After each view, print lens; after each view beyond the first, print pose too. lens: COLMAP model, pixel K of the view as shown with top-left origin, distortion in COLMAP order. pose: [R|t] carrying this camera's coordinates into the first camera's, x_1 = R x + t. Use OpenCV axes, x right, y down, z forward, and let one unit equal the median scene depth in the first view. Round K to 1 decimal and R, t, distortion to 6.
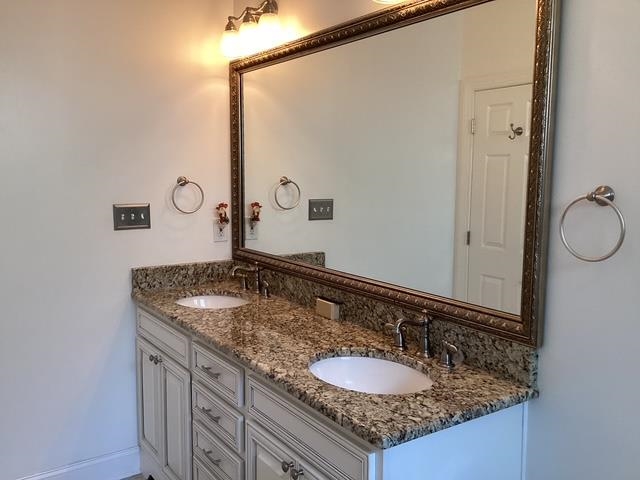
lens RADIAL K [[580.5, 0, 316.8], [0, 580.5, 239.8], [0, 0, 1]] dist [0.069445, -0.141828]
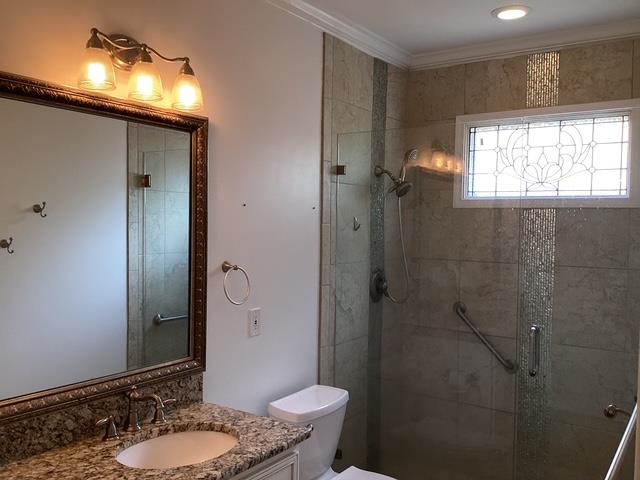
lens RADIAL K [[580.5, 0, 319.6], [0, 580.5, 240.7], [0, 0, 1]] dist [0.069445, -0.141828]
pose [[-0.370882, -0.039007, 0.927861, -0.856629], [0.087909, 0.993157, 0.076890, -0.183079], [-0.924510, 0.110084, -0.364915, 0.954205]]
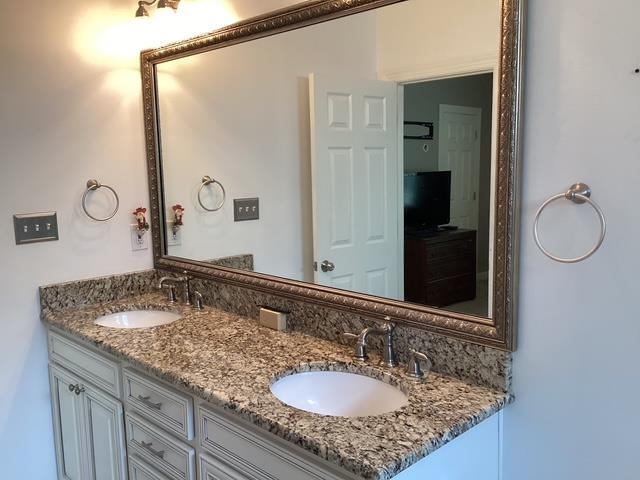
lens RADIAL K [[580.5, 0, 321.0], [0, 580.5, 239.2], [0, 0, 1]] dist [0.069445, -0.141828]
pose [[0.982663, -0.050121, 0.178497, -0.075717], [0.047514, 0.998693, 0.018853, -0.026322], [-0.179209, -0.010045, 0.983760, 0.082837]]
